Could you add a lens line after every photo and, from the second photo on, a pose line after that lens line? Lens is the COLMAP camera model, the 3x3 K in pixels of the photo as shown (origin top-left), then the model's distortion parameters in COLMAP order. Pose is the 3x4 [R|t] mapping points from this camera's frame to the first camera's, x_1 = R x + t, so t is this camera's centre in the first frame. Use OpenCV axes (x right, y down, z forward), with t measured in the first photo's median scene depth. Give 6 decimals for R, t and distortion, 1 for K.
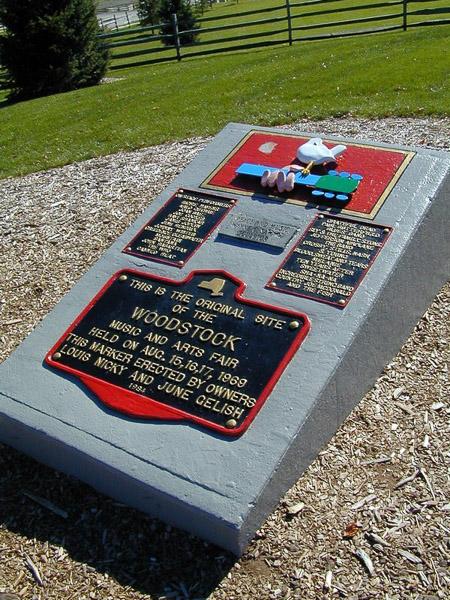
lens RADIAL K [[694.7, 0, 225.0], [0, 694.7, 300.0], [0, 0, 1]] dist [-0.147536, 0.012717]
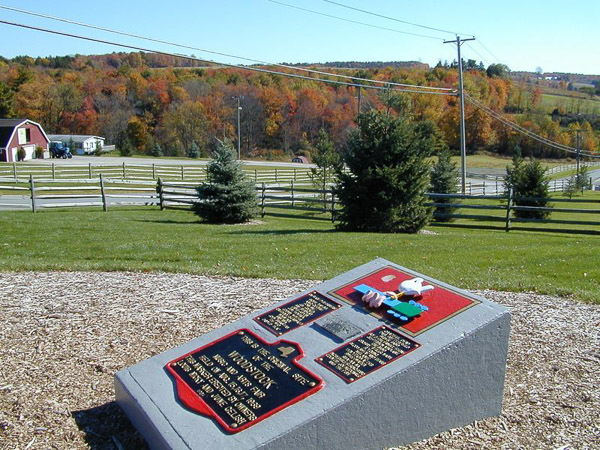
lens RADIAL K [[694.7, 0, 300.0], [0, 694.7, 225.0], [0, 0, 1]] dist [-0.147536, 0.012717]
pose [[0.892290, 0.194704, -0.407320, 0.501956], [-0.315354, 0.914428, -0.253718, 0.088166], [0.323065, 0.354840, 0.877336, -0.299237]]
